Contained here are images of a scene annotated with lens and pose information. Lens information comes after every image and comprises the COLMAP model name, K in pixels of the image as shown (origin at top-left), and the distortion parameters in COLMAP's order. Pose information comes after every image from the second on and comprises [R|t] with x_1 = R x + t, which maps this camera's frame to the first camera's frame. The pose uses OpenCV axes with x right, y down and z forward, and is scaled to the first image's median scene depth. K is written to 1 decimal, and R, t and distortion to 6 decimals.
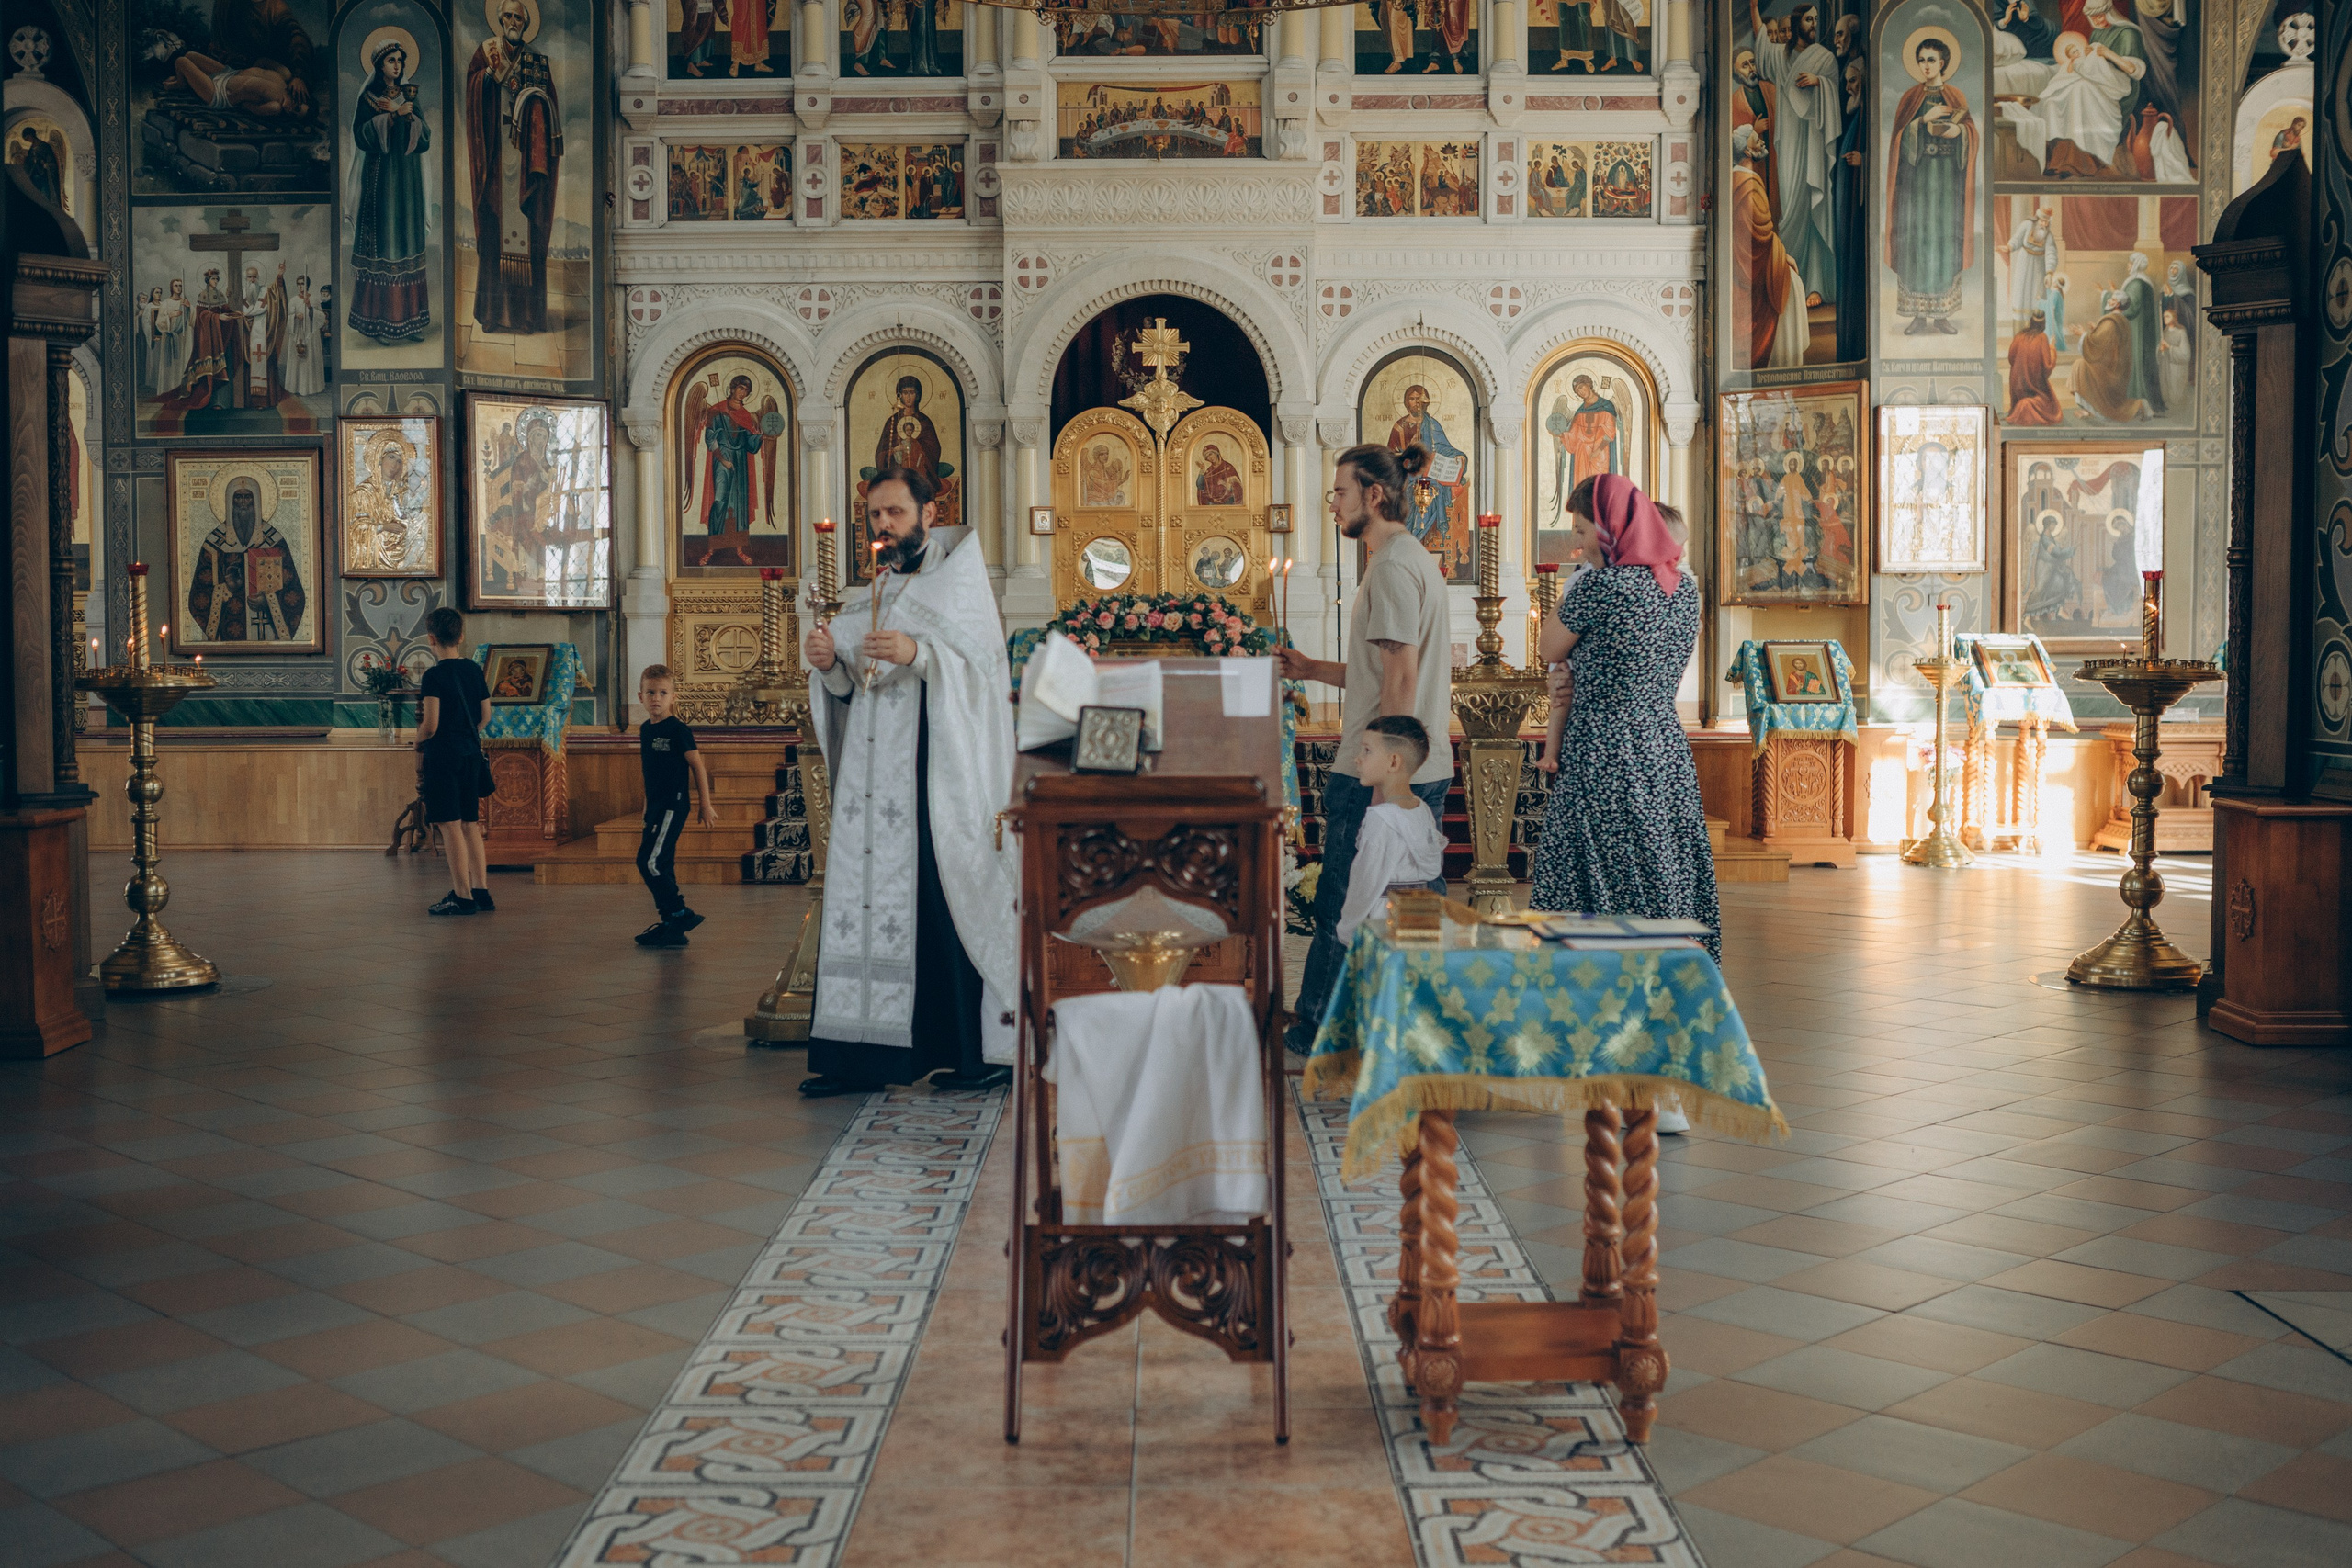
lens RADIAL K [[2624.5, 0, 1176.0], [0, 2624.5, 784.0], [0, 0, 1]] dist [-0.038210, 0.006192]
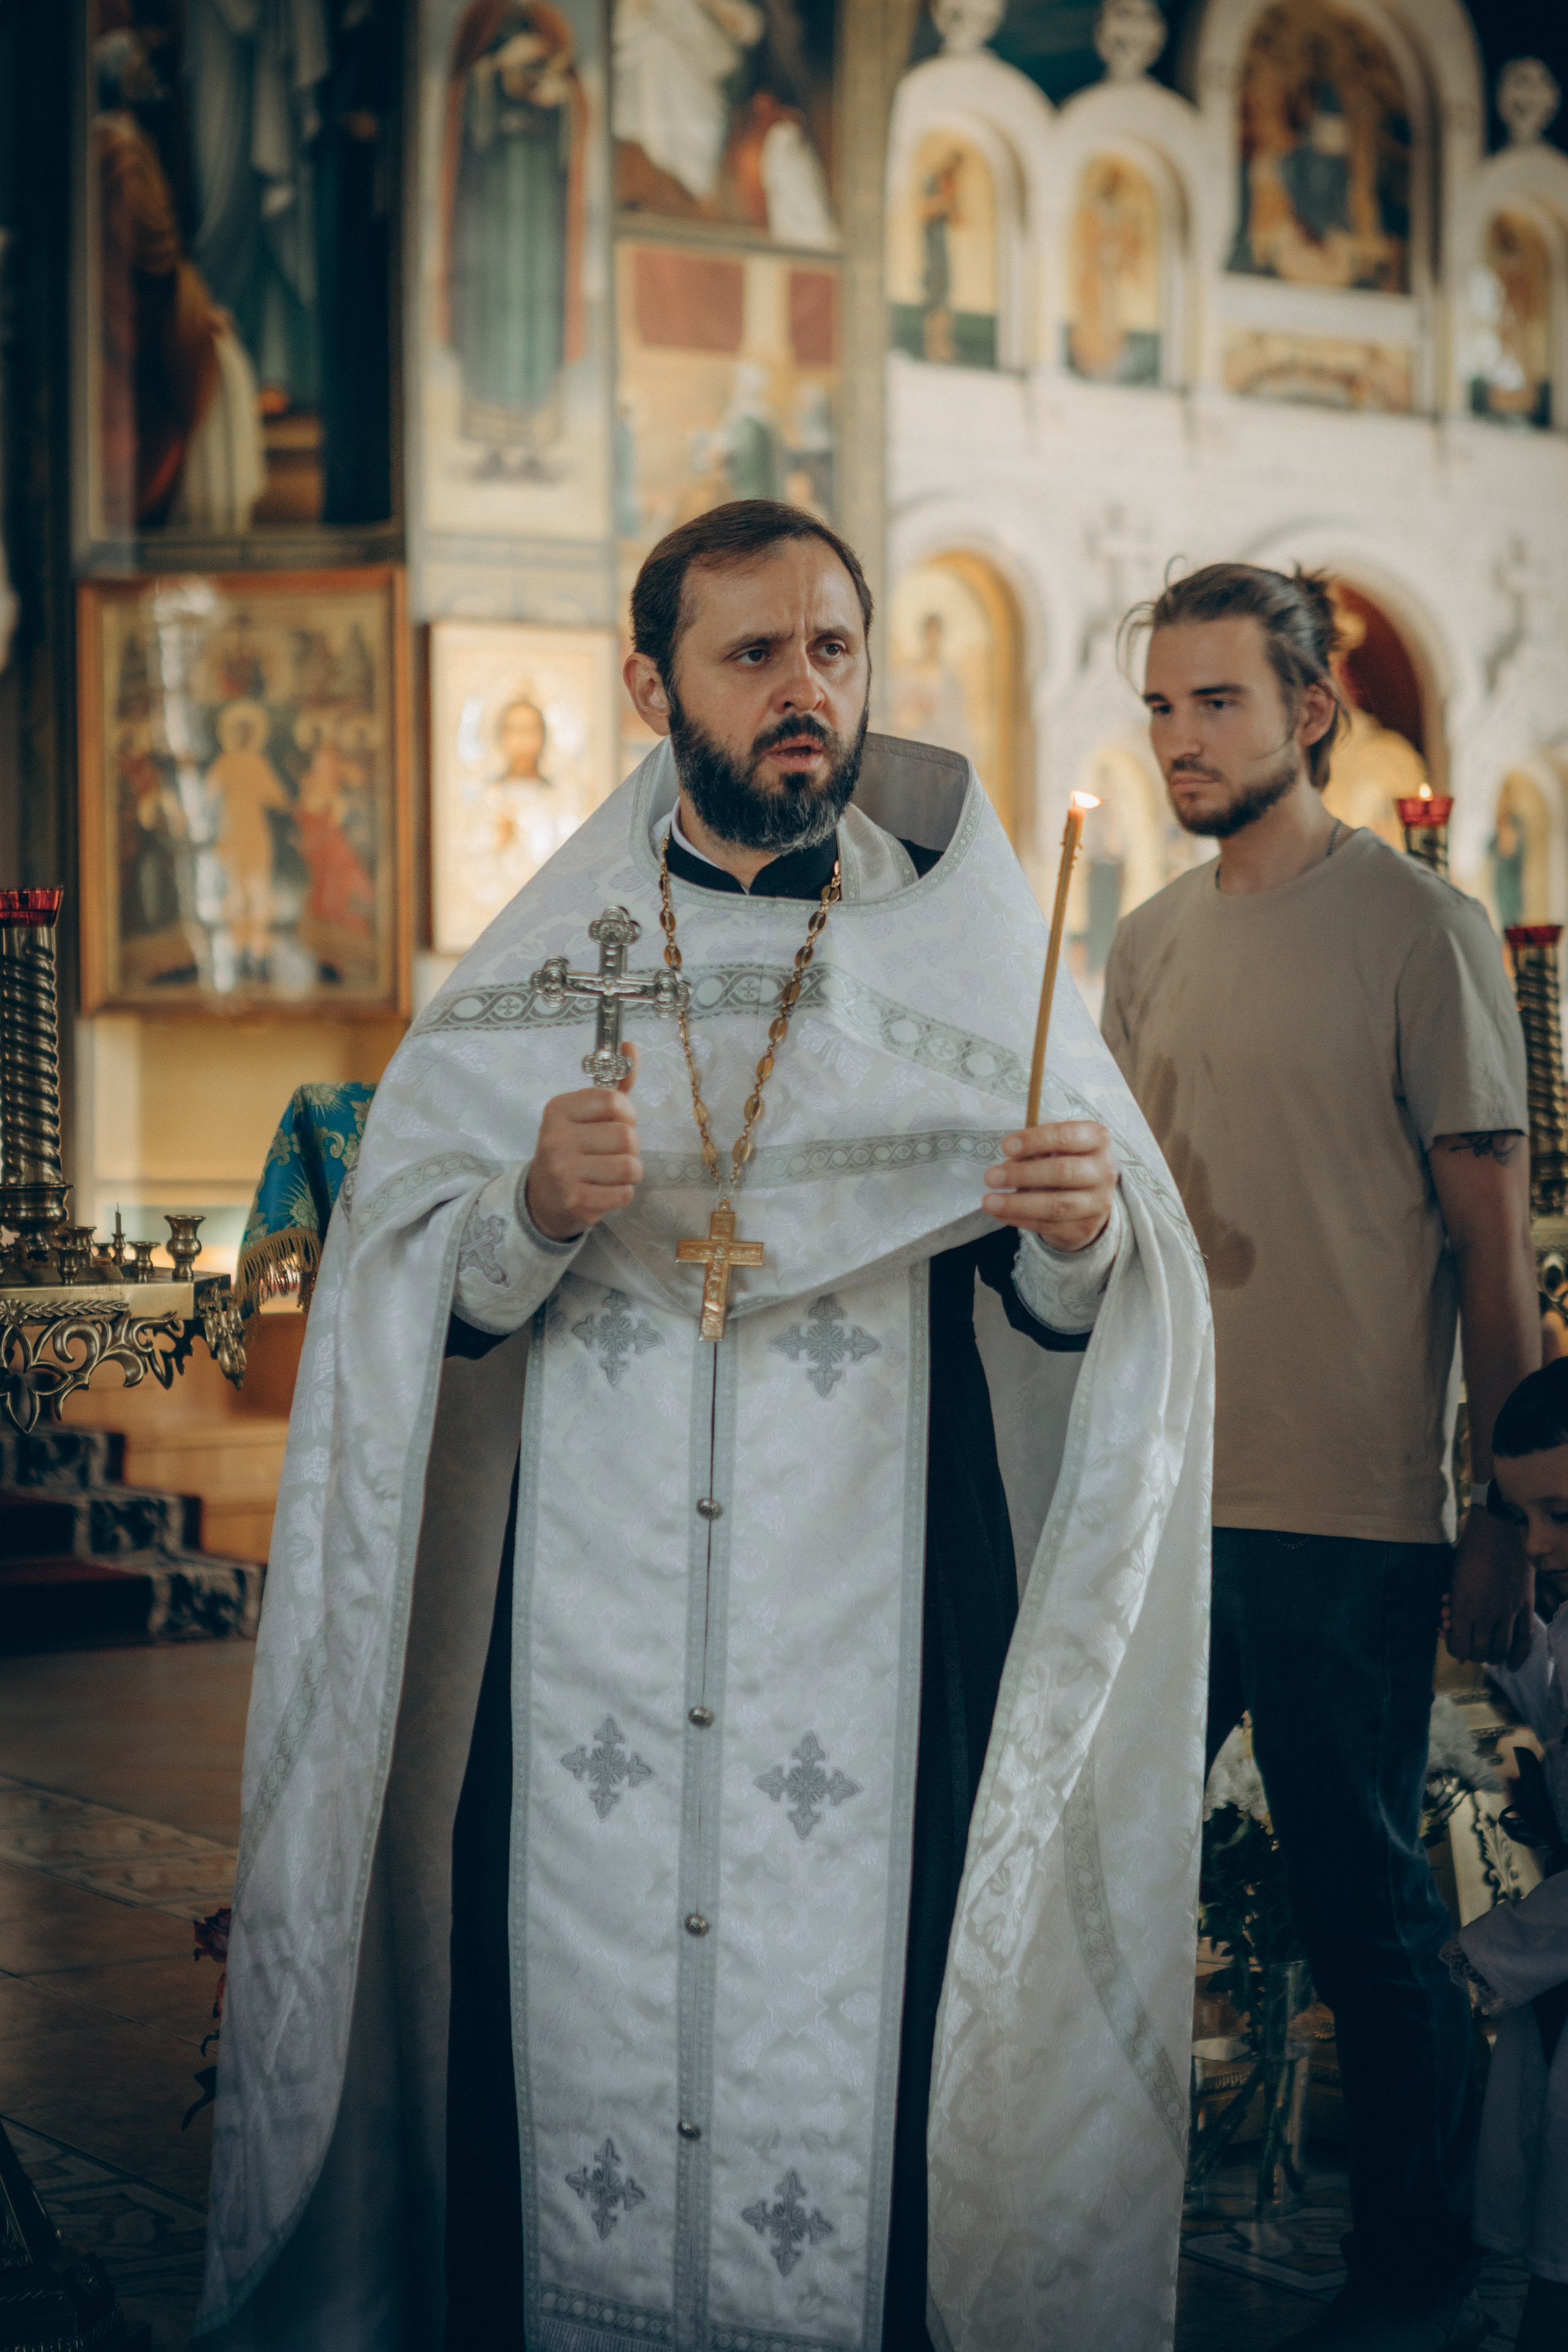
lens RADIAL K [[4492.2, 0, 725.0], [0, 4492.2, 1175.4], [0, 0, 1]] dist [-0.054437, -0.085498]
pose [[0.828320, -0.011400, 0.560140, -0.158074], [0.027439, 0.999419, -0.020236, -0.018451], [-0.559583, 0.032131, 0.828151, 0.247114]]
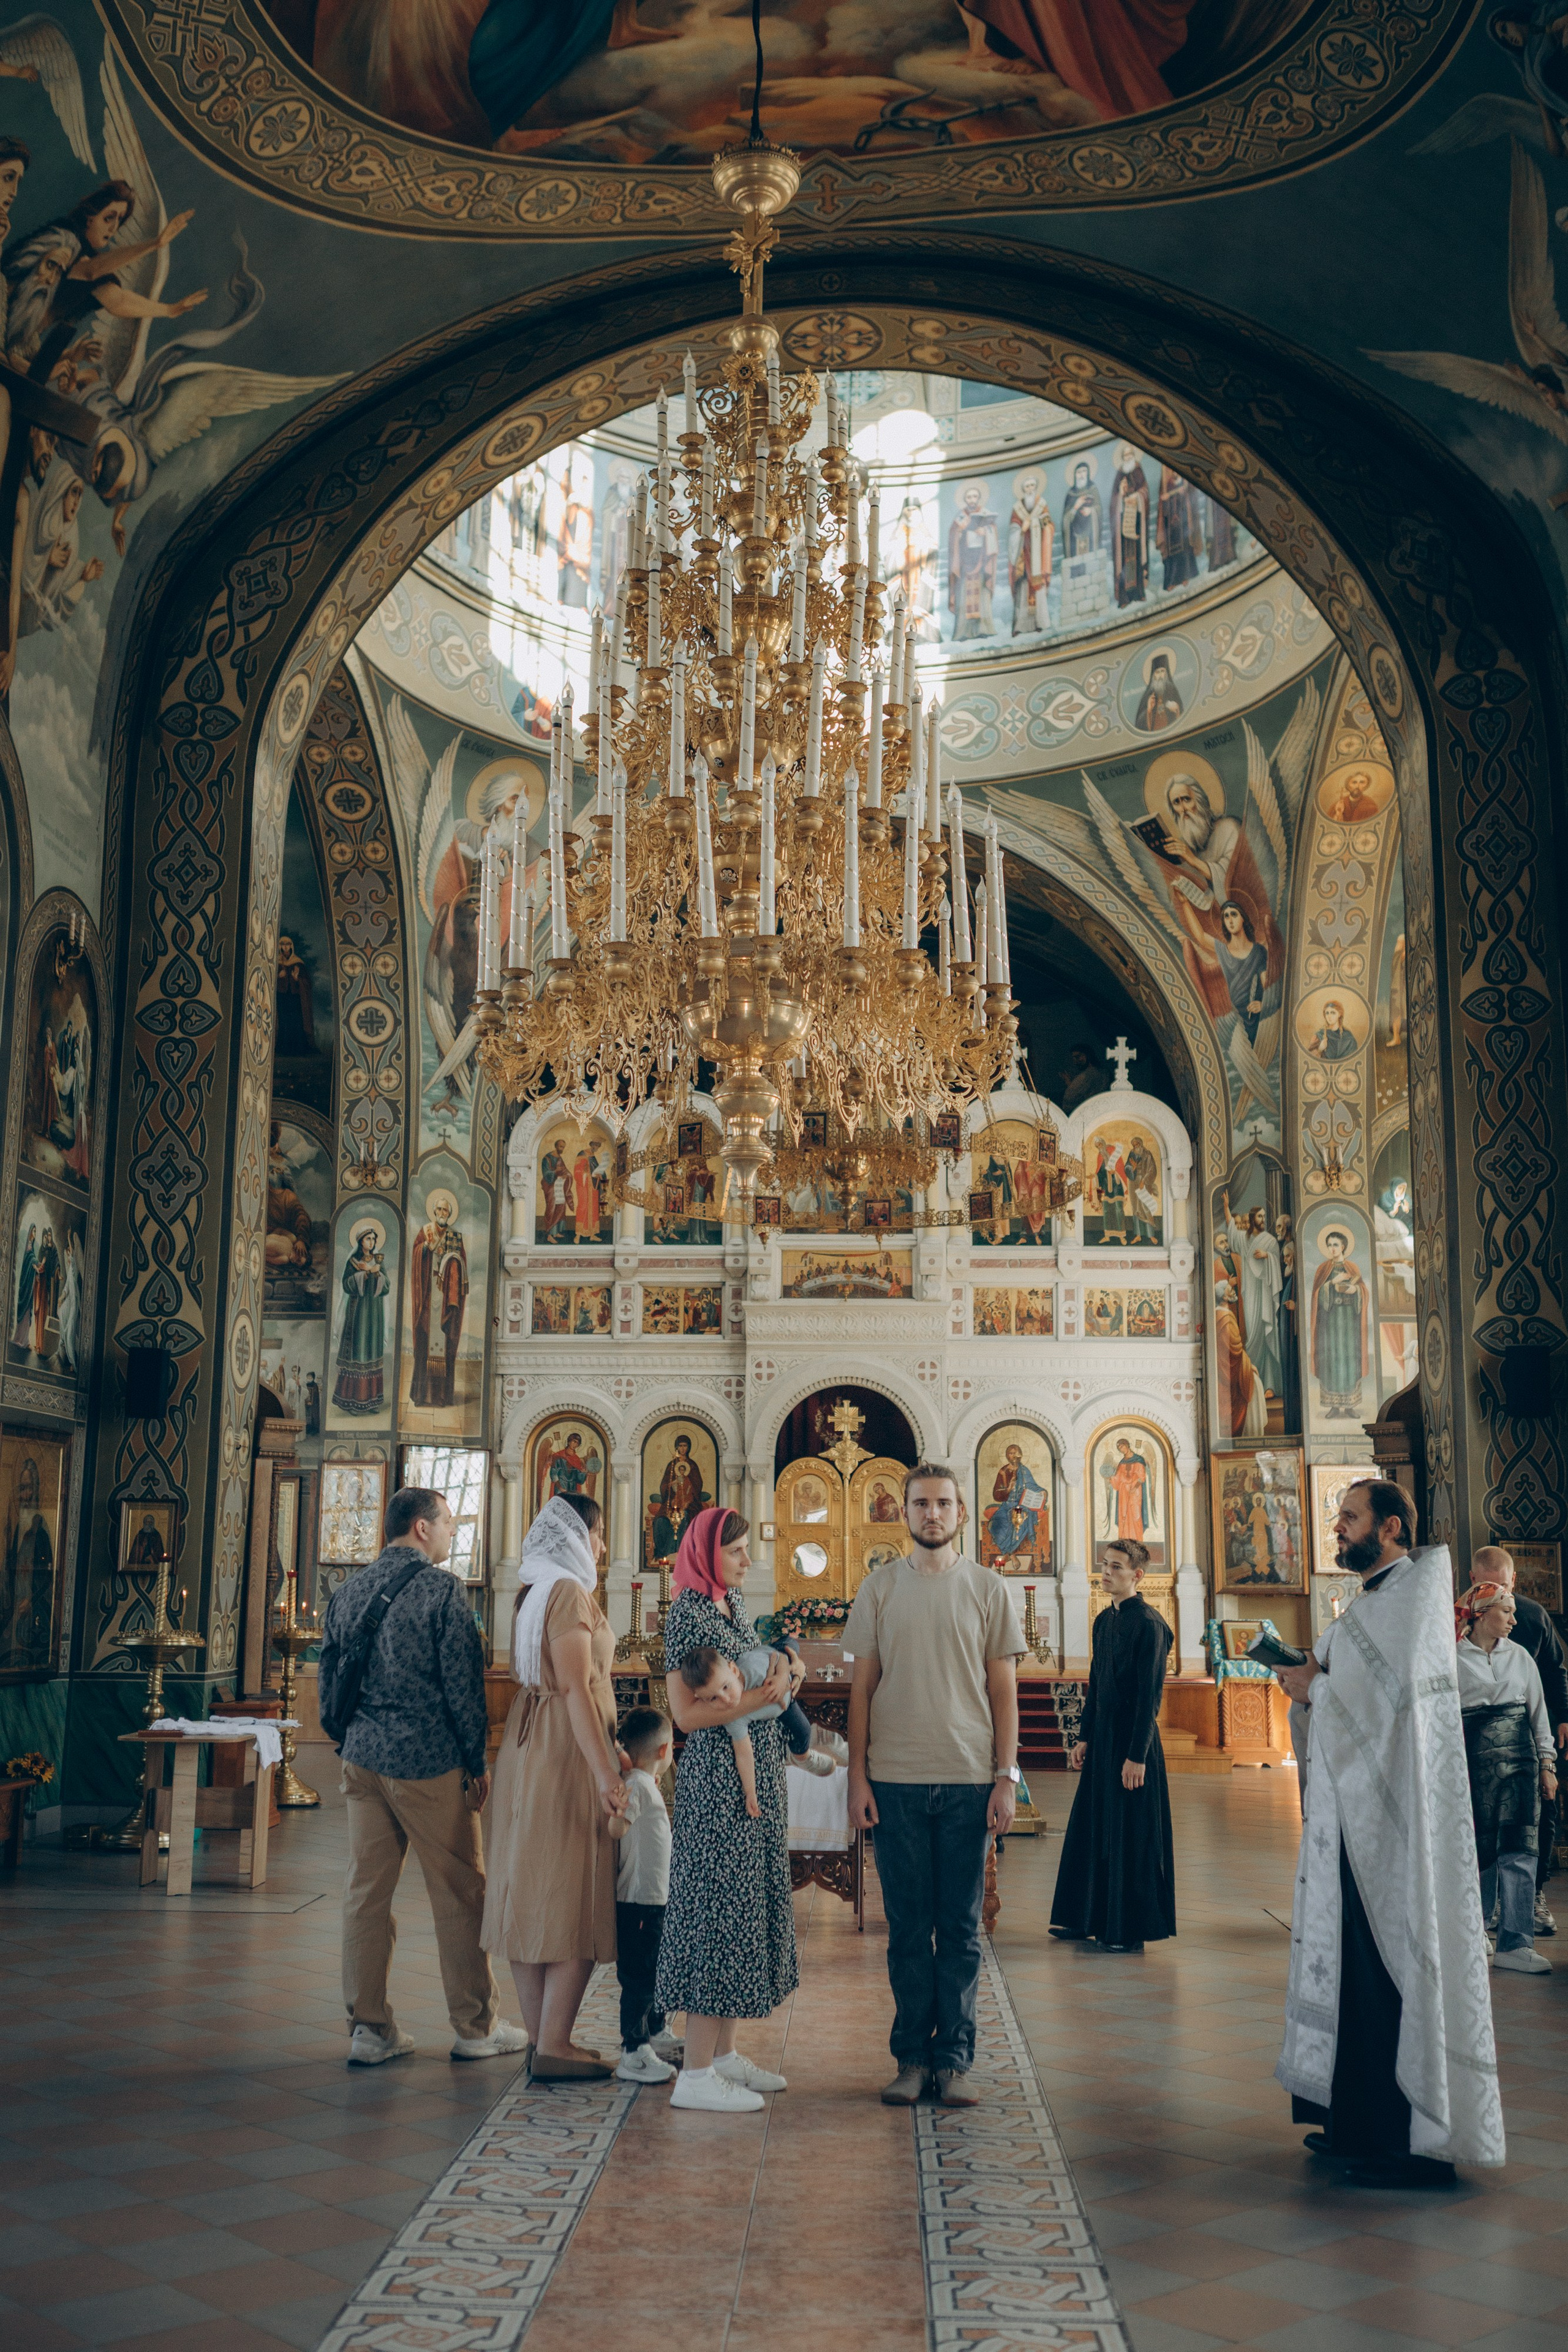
lens RADIAL K [[2288.4, 0, 784.0], [0, 2288.4, 1176.0], [0, 0, 1]] dist [0.003120, 0.001014]
pose [[0.999127, 0.005866, -0.041365, 0.012389], [-0.015376, 0.972230, -0.233524, 0.009730], [0.038846, 0.233956, 0.971471, -0.346346]]
